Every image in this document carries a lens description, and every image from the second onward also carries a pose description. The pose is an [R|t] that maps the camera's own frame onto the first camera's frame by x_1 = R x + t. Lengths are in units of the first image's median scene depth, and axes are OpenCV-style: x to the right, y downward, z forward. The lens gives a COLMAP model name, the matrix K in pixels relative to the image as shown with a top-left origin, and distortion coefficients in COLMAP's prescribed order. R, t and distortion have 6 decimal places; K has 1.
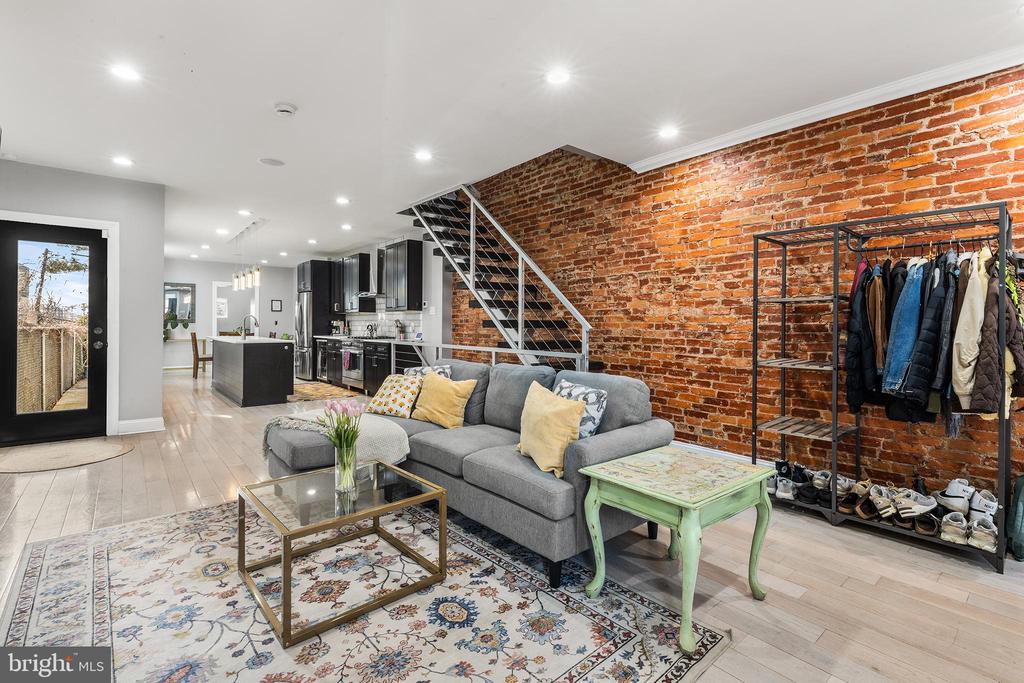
lens RADIAL K [[466.5, 0, 512.8], [0, 466.5, 326.1], [0, 0, 1]] dist [0.001218, -0.000226]
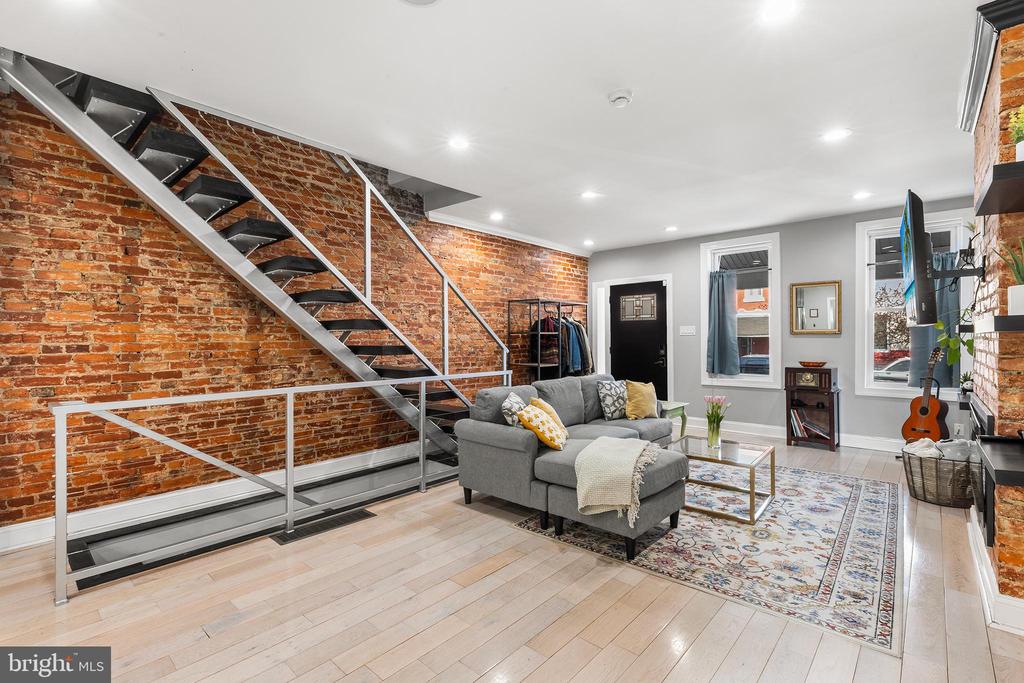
lens RADIAL K [[467.2, 0, 514.9], [0, 467.2, 340.0], [0, 0, 1]] dist [0.000278, -0.000559]
pose [[-0.145625, -0.006753, 0.989317, -1.028115], [0.008135, 0.999935, 0.008023, -0.032385], [-0.989306, 0.009216, -0.145561, 1.044362]]
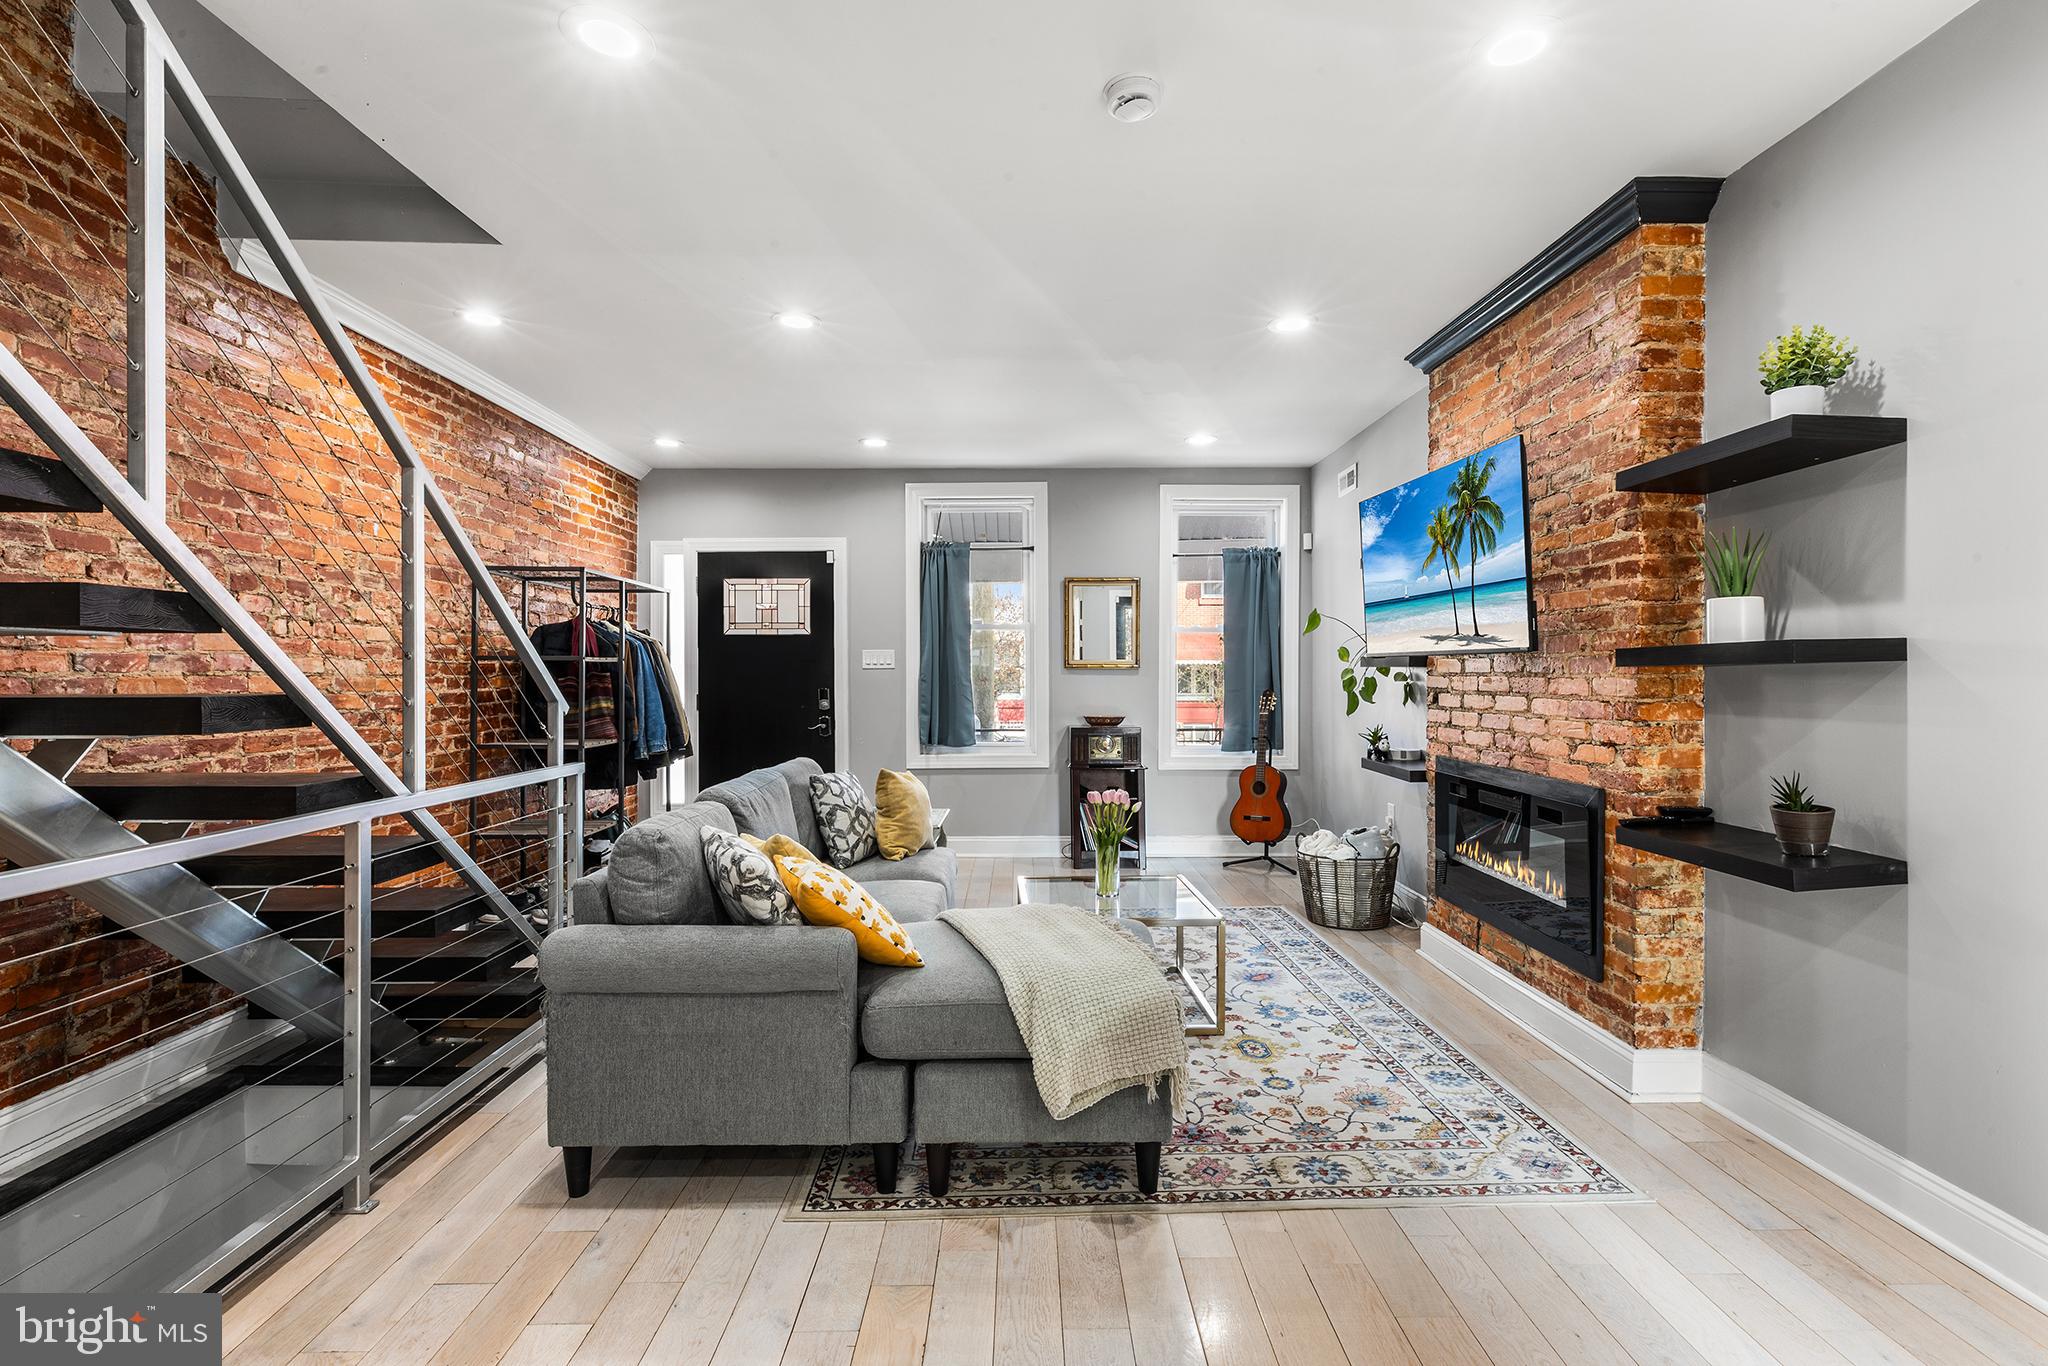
lens RADIAL K [[930.1, 0, 1027.1], [0, 930.1, 675.1], [0, 0, 1]] dist [0.001591, 0.000327]
pose [[-0.772434, -0.003929, 0.635082, -0.694915], [-0.000369, 0.999983, 0.005738, -0.028887], [-0.635094, 0.004198, -0.772423, 1.266883]]
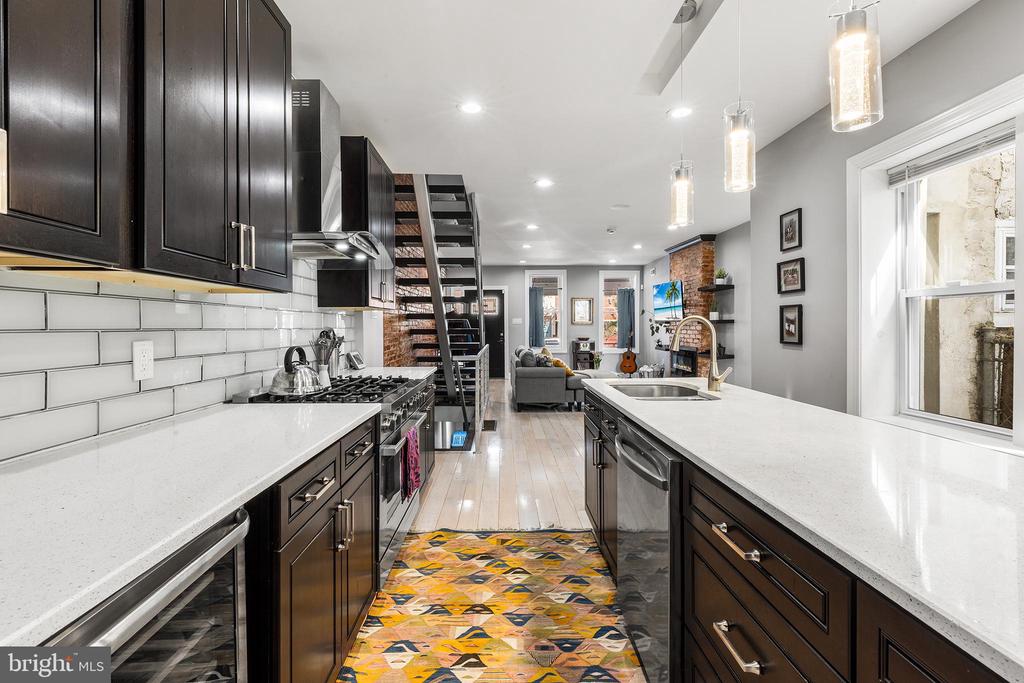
lens RADIAL K [[466.5, 0, 512.8], [0, 466.5, 326.1], [0, 0, 1]] dist [0.001218, -0.000226]
pose [[-0.782730, -0.002527, 0.622356, -1.163670], [0.000422, 0.999989, 0.004591, -0.031705], [-0.622361, 0.003856, -0.782721, 2.344941]]
